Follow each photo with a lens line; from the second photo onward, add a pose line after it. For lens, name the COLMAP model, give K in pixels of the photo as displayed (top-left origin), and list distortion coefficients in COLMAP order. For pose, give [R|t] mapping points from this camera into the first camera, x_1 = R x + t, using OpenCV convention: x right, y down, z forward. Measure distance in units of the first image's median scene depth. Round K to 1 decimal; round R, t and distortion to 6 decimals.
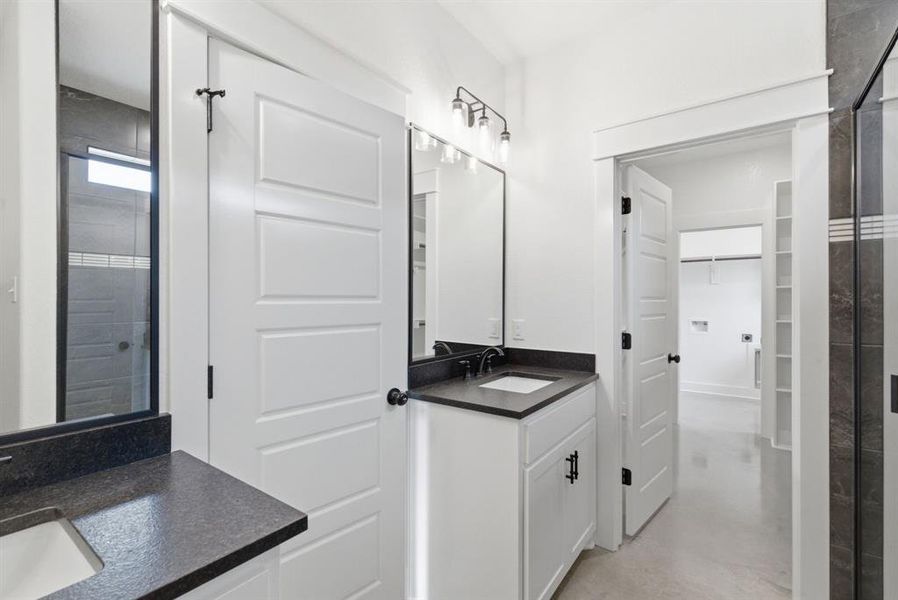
lens RADIAL K [[408.8, 0, 443.2], [0, 408.8, 299.7], [0, 0, 1]] dist [0.000813, -0.000402]
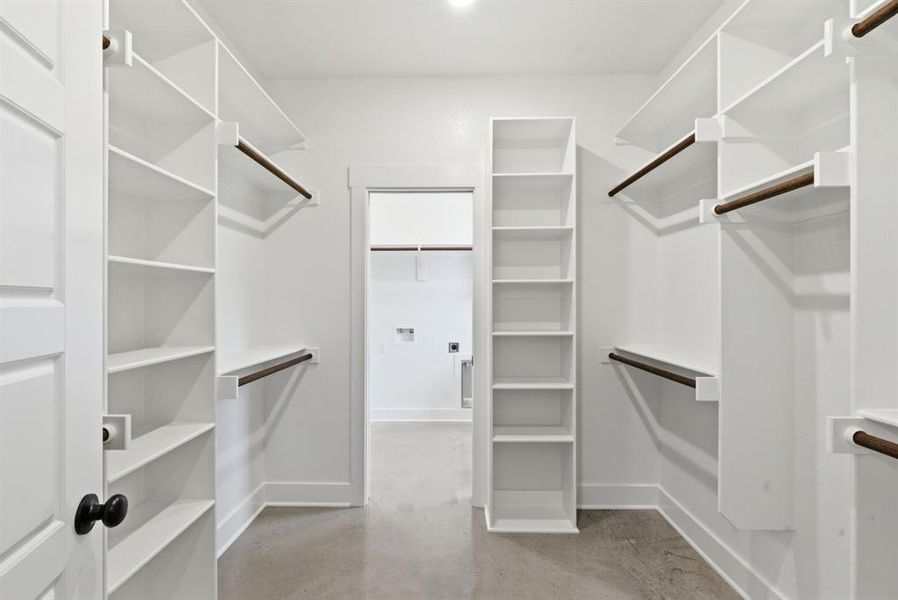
lens RADIAL K [[408.8, 0, 443.2], [0, 408.8, 299.7], [0, 0, 1]] dist [0.000813, -0.000402]
pose [[0.814778, 0.000213, 0.579774, 0.259655], [0.001239, 0.999997, -0.002108, -0.000376], [-0.579772, 0.002436, 0.814775, 0.357902]]
